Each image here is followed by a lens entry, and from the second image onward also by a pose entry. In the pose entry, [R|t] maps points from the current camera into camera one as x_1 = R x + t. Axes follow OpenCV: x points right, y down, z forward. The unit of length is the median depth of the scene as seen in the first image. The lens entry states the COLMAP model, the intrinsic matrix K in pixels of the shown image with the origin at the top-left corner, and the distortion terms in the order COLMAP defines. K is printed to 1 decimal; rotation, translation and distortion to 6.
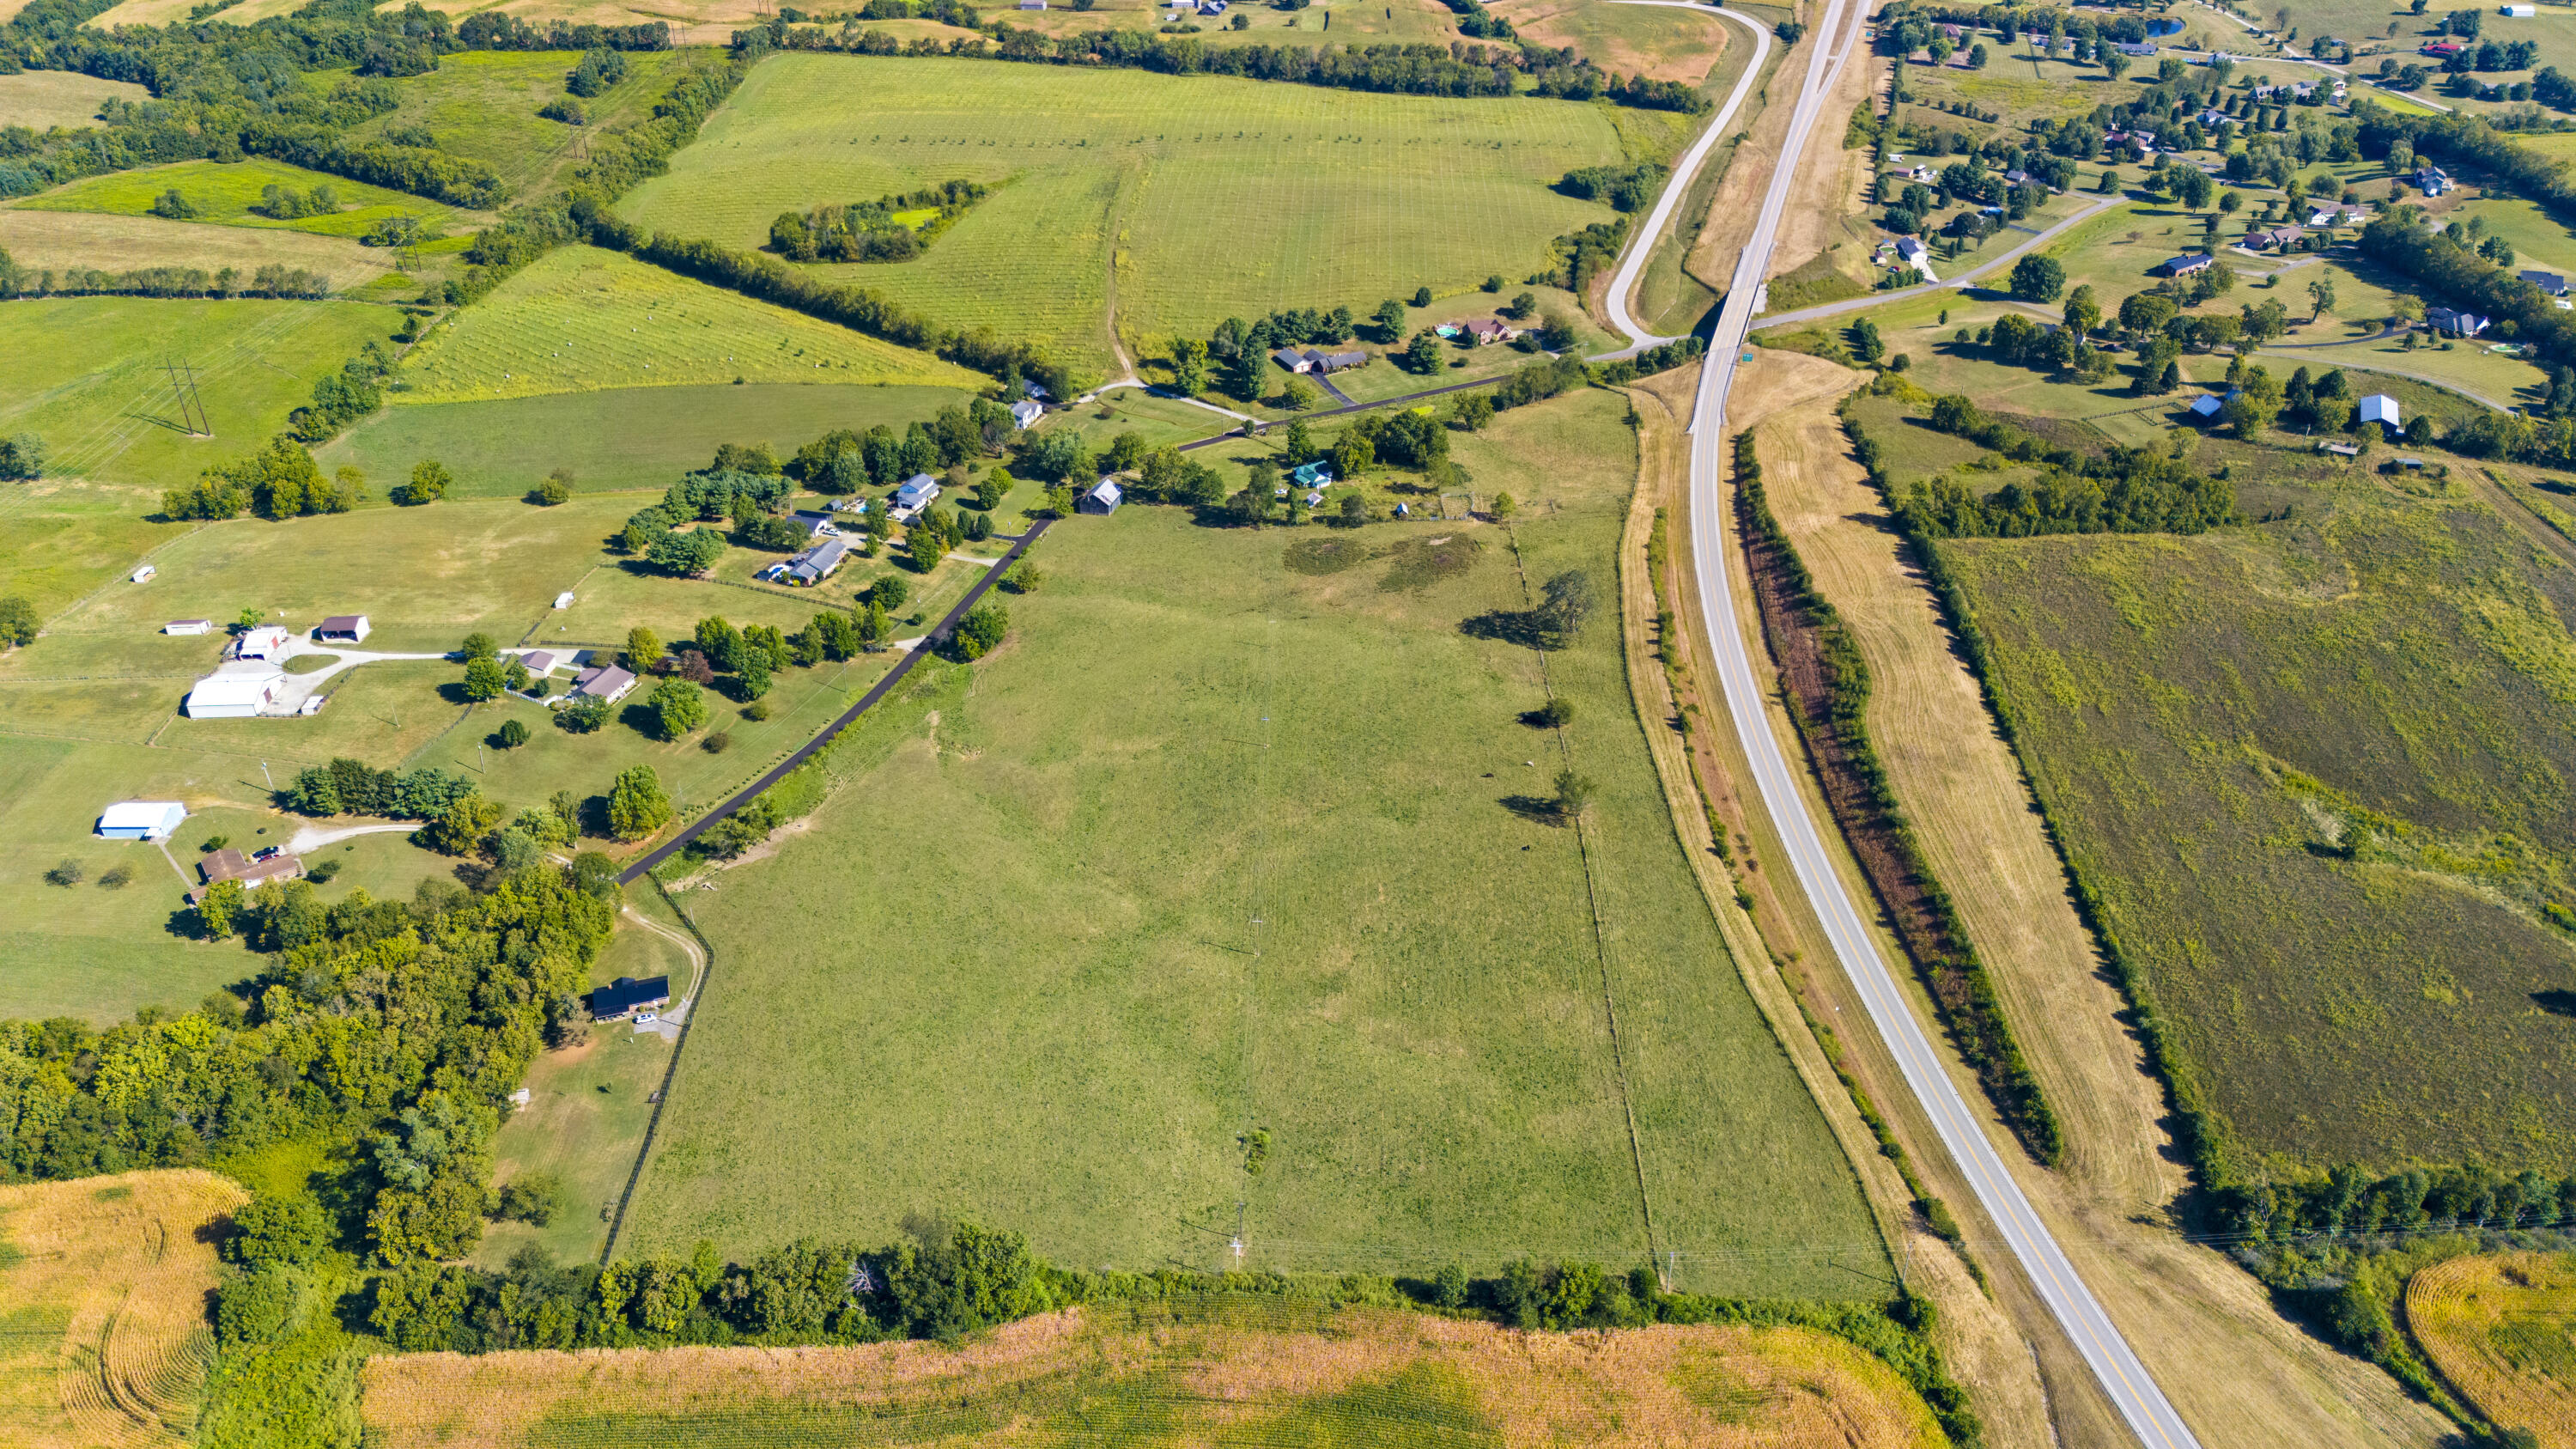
lens RADIAL K [[1878.4, 0, 1297.6], [0, 1878.4, 733.3], [0, 0, 1]] dist [0.057249, -0.042572]
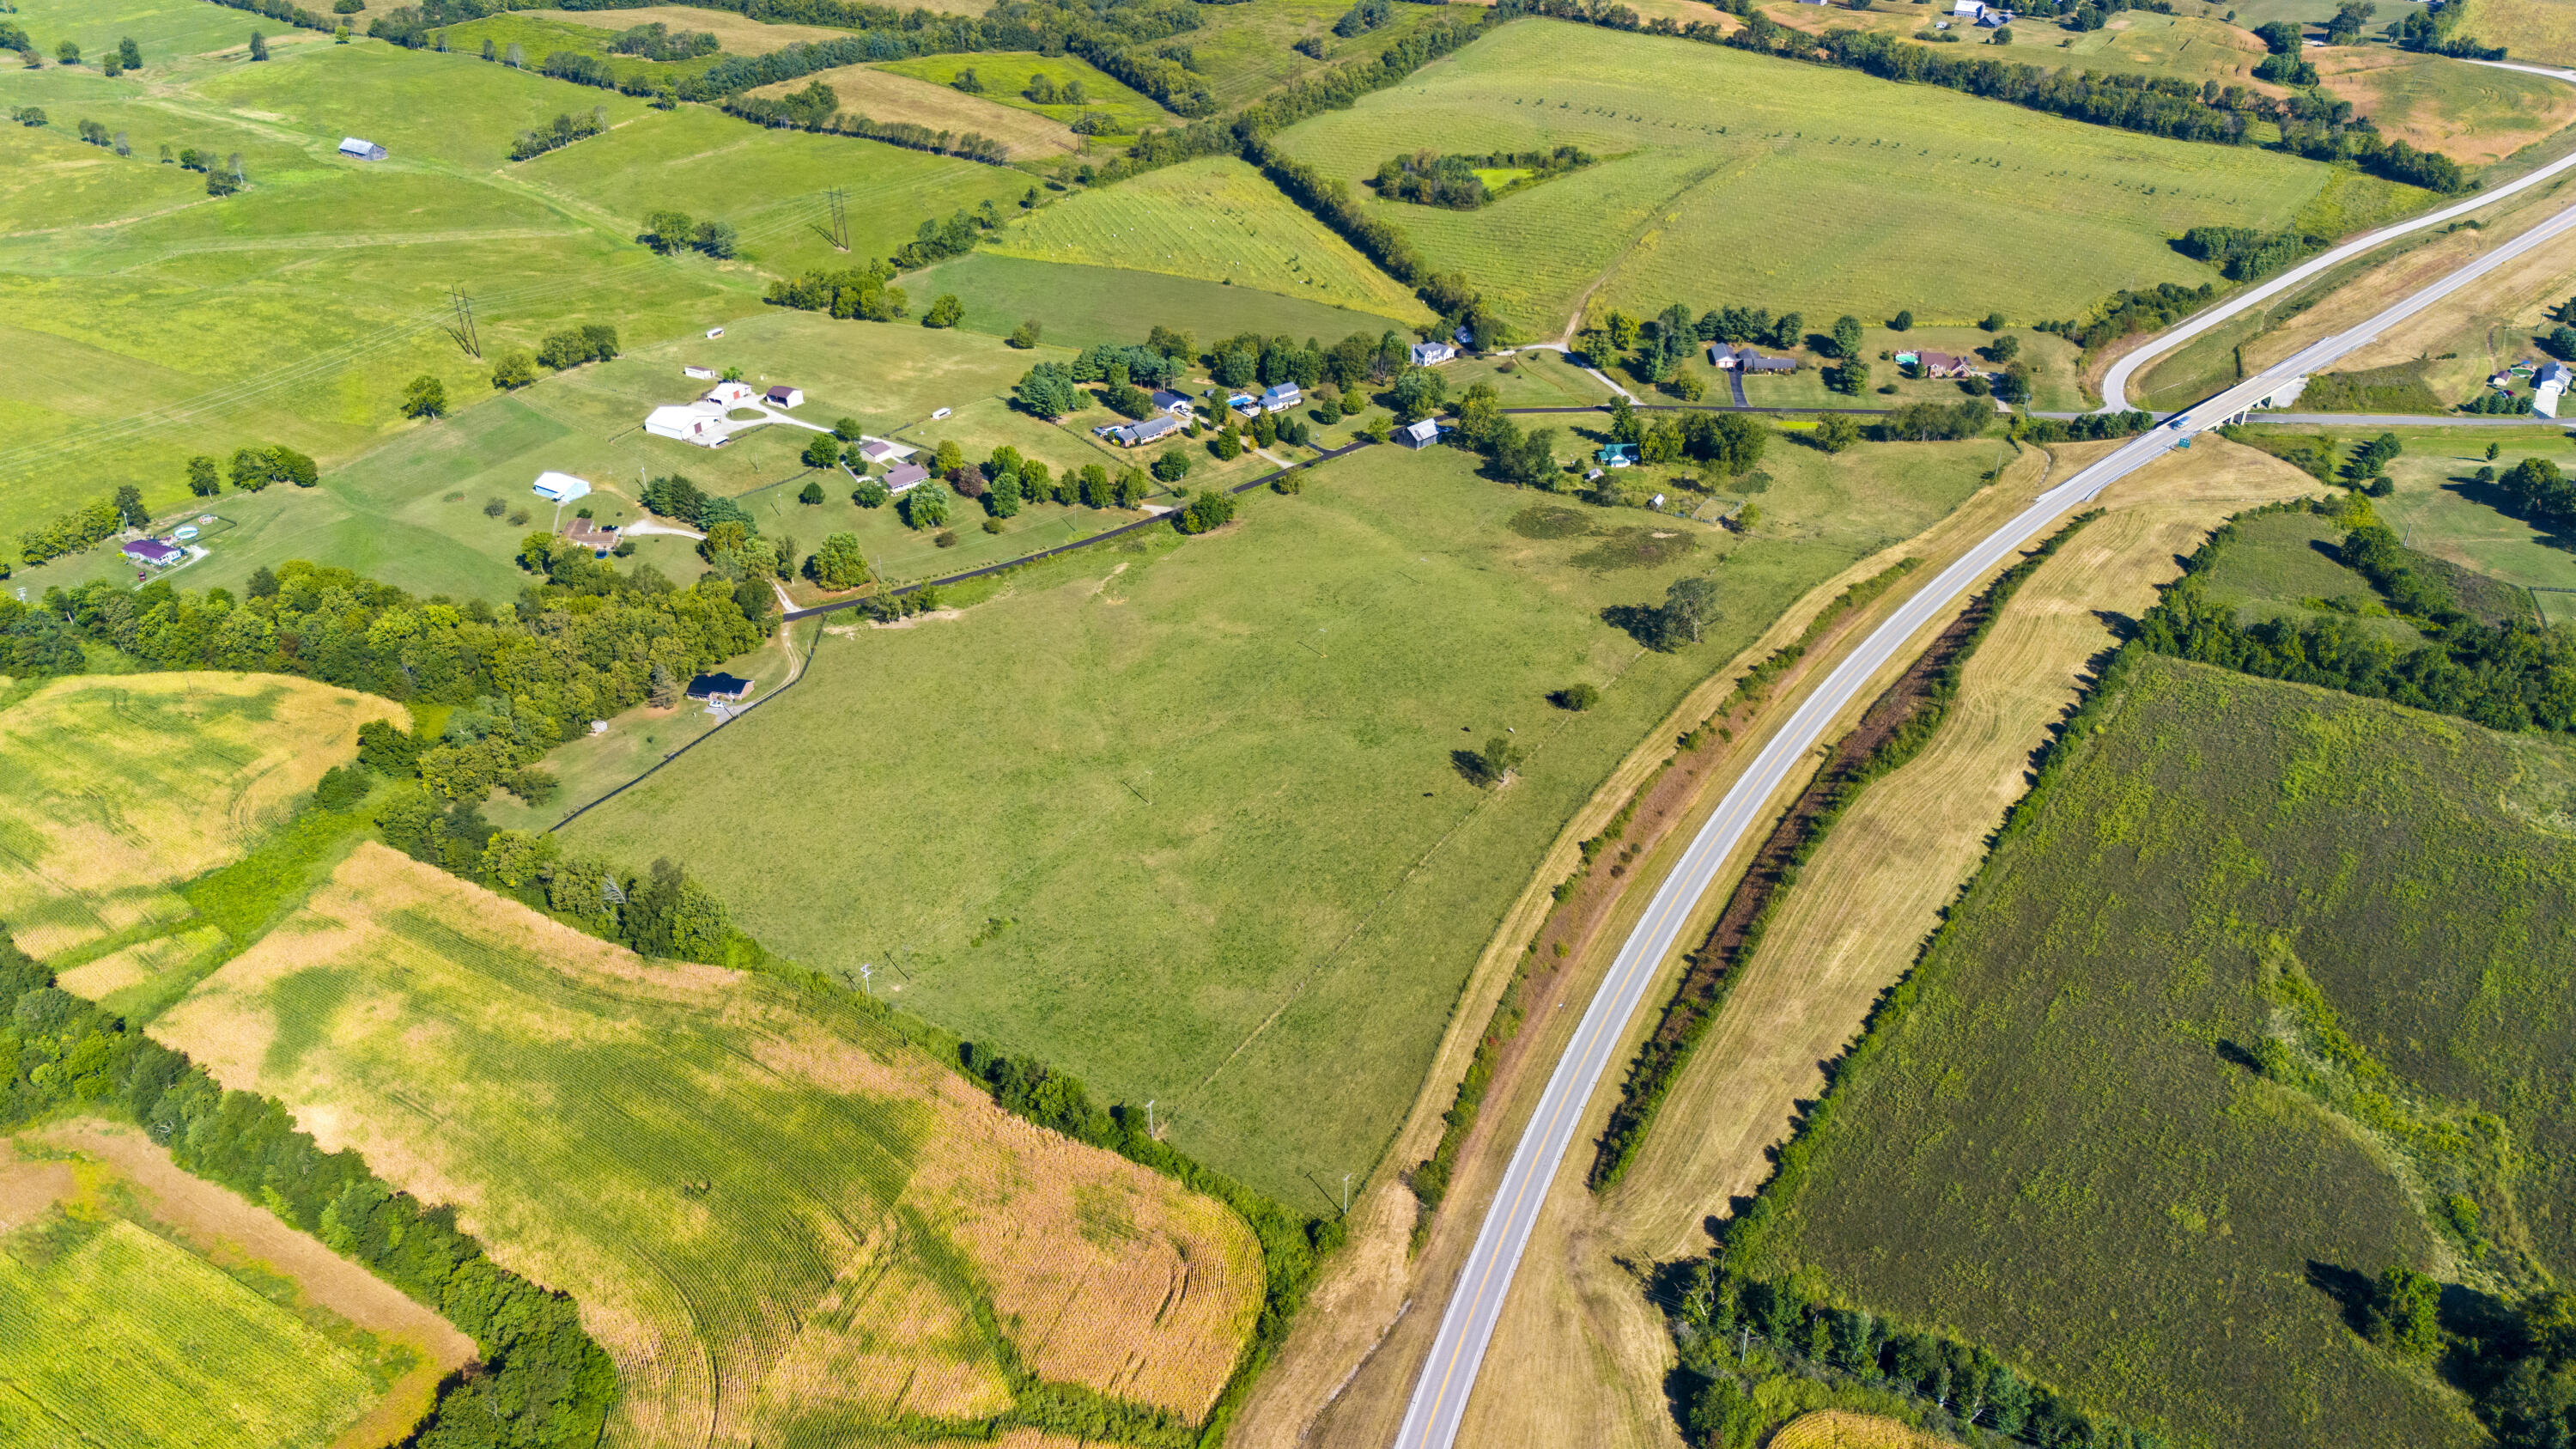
lens RADIAL K [[1878.4, 0, 1291.4], [0, 1878.4, 724.4], [0, 0, 1]] dist [0.057249, -0.042572]
pose [[0.859113, 0.271975, -0.433536, 0.338727], [-0.271976, 0.960212, 0.063422, -0.014039], [0.433536, 0.063424, 0.898902, 0.015451]]
